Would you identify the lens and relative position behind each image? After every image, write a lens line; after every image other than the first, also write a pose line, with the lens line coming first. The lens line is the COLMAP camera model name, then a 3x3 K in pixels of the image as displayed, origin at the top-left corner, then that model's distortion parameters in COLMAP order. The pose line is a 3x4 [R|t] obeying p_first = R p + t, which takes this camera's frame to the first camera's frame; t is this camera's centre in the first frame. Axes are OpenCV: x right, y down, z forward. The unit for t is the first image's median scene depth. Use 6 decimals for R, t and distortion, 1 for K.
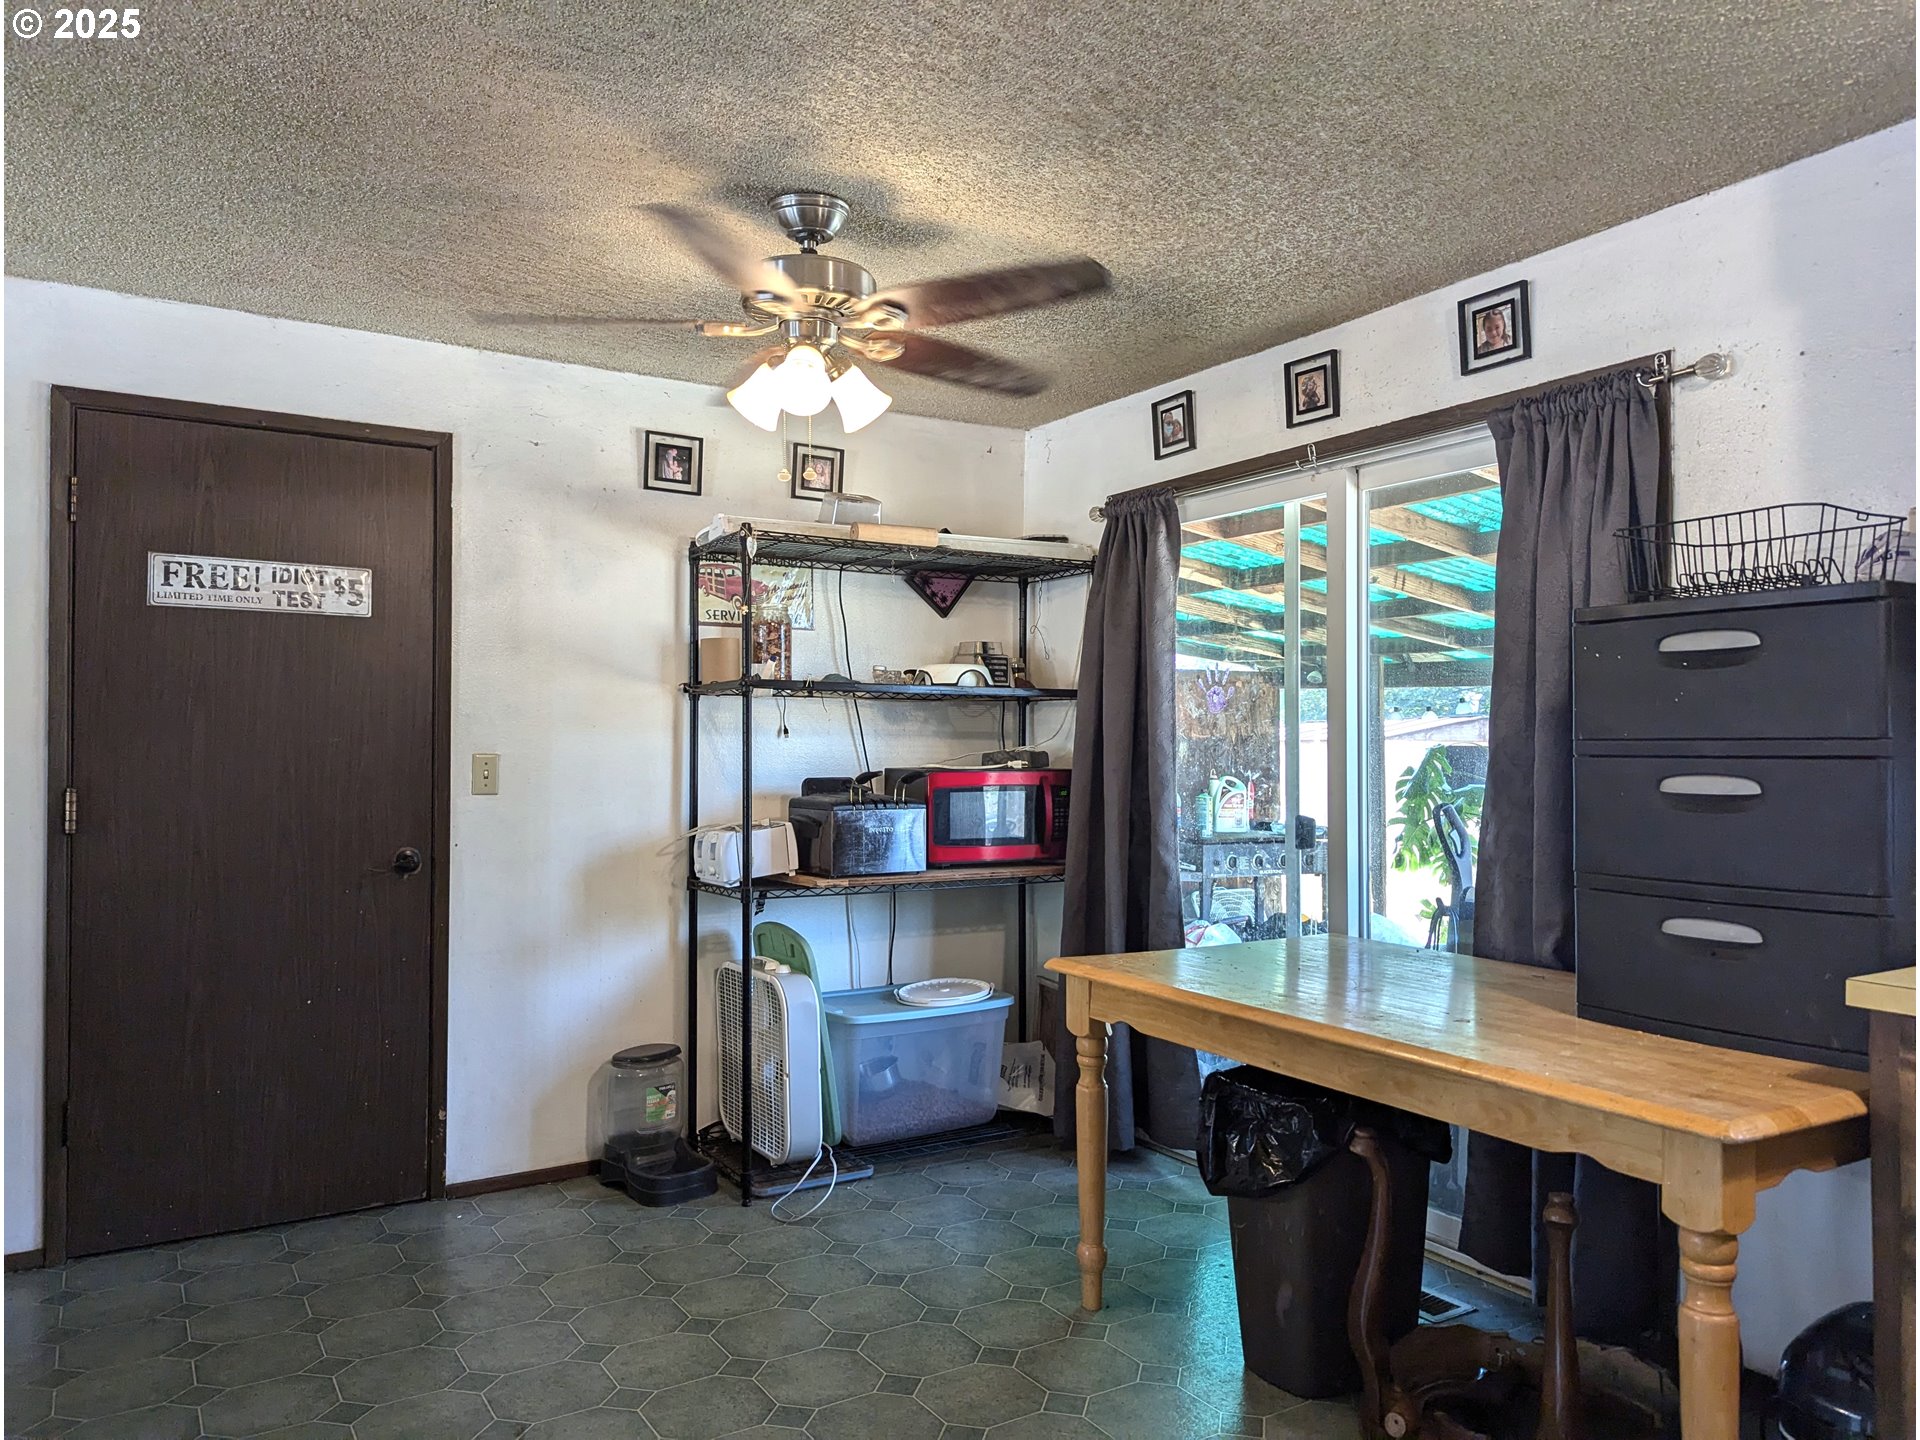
lens RADIAL K [[1359.0, 0, 967.7], [0, 1359.0, 725.6], [0, 0, 1]] dist [0.041293, -0.030279]
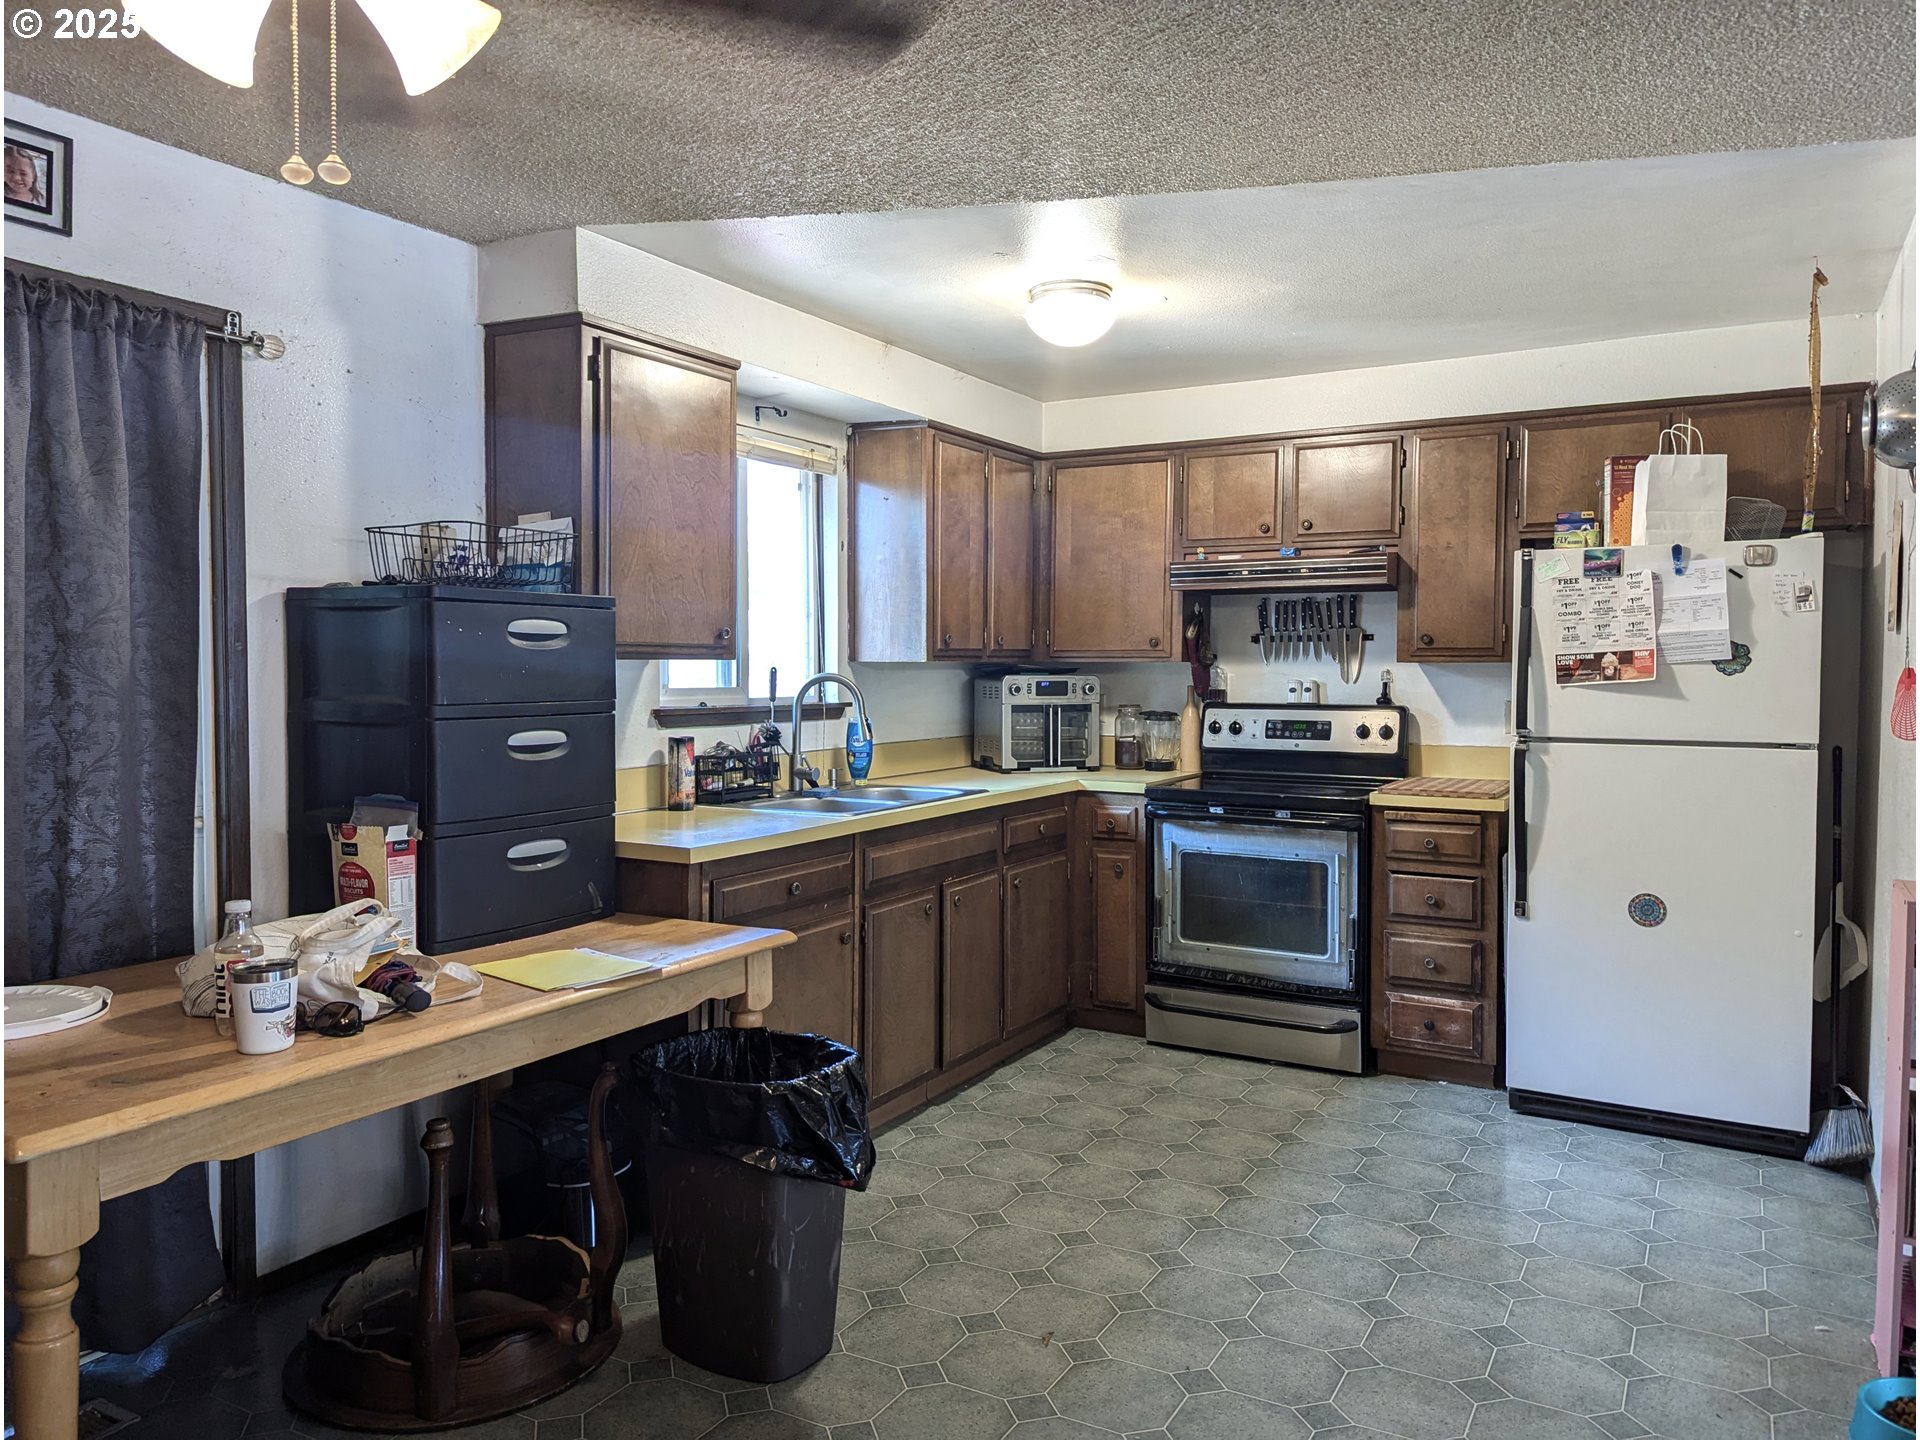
lens RADIAL K [[1359.0, 0, 973.2], [0, 1359.0, 723.5], [0, 0, 1]] dist [0.041293, -0.030279]
pose [[-0.471092, -0.011074, 0.882014, -1.067897], [-0.001517, 0.999930, 0.011744, 0.027041], [-0.882083, 0.004194, -0.471076, 1.673279]]
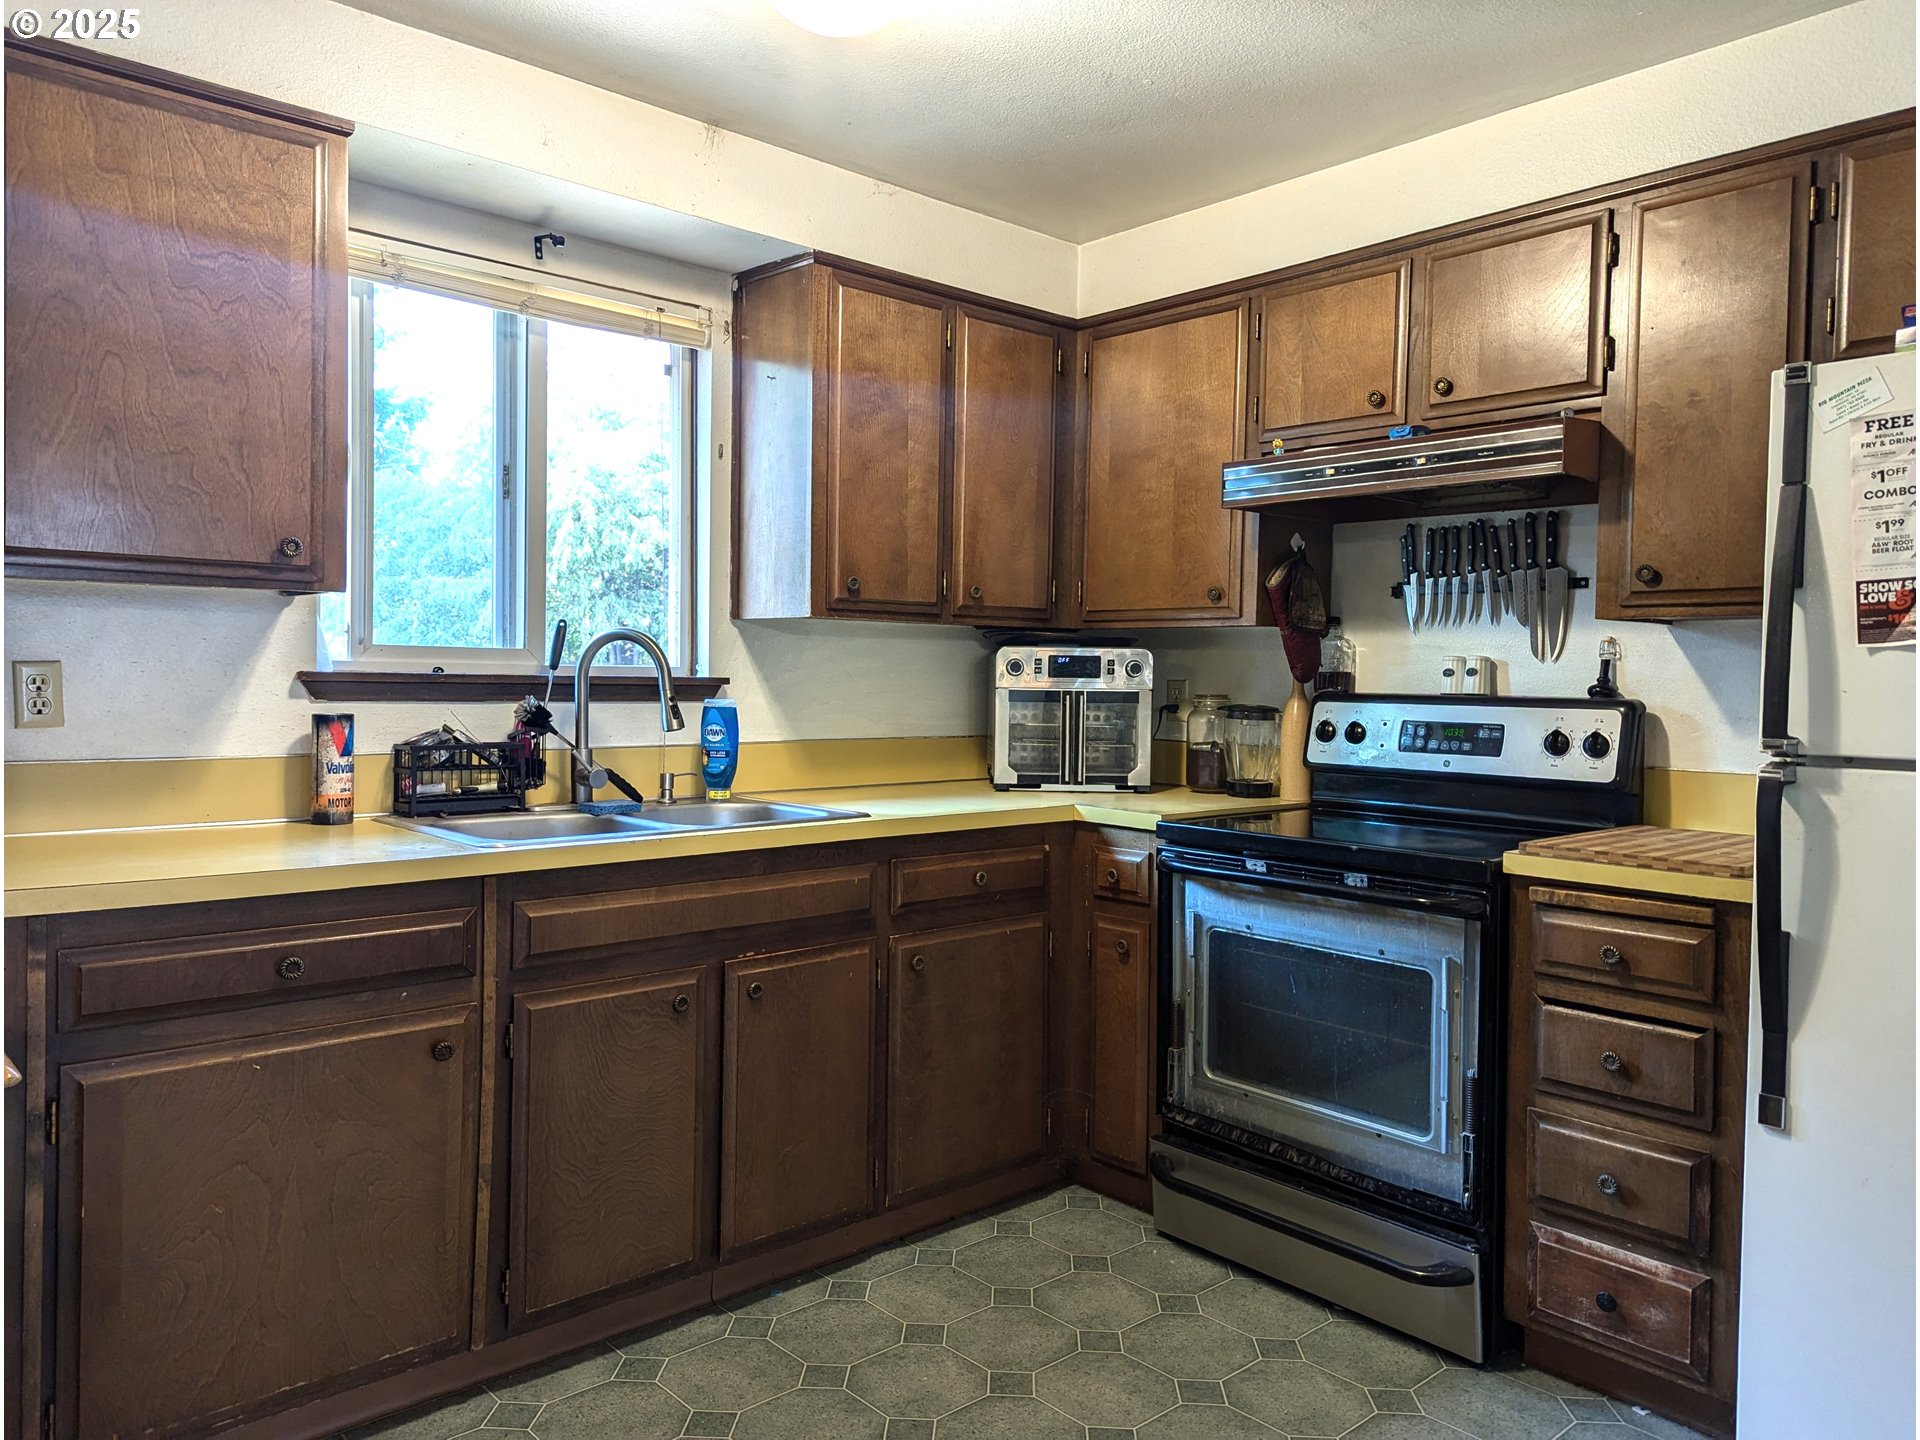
lens RADIAL K [[1359.0, 0, 956.2], [0, 1359.0, 715.5], [0, 0, 1]] dist [0.041293, -0.030279]
pose [[-0.164578, -0.004469, 0.986354, -0.766468], [-0.025116, 0.999684, 0.000339, 0.043525], [-0.986044, -0.024717, -0.164638, 1.146738]]
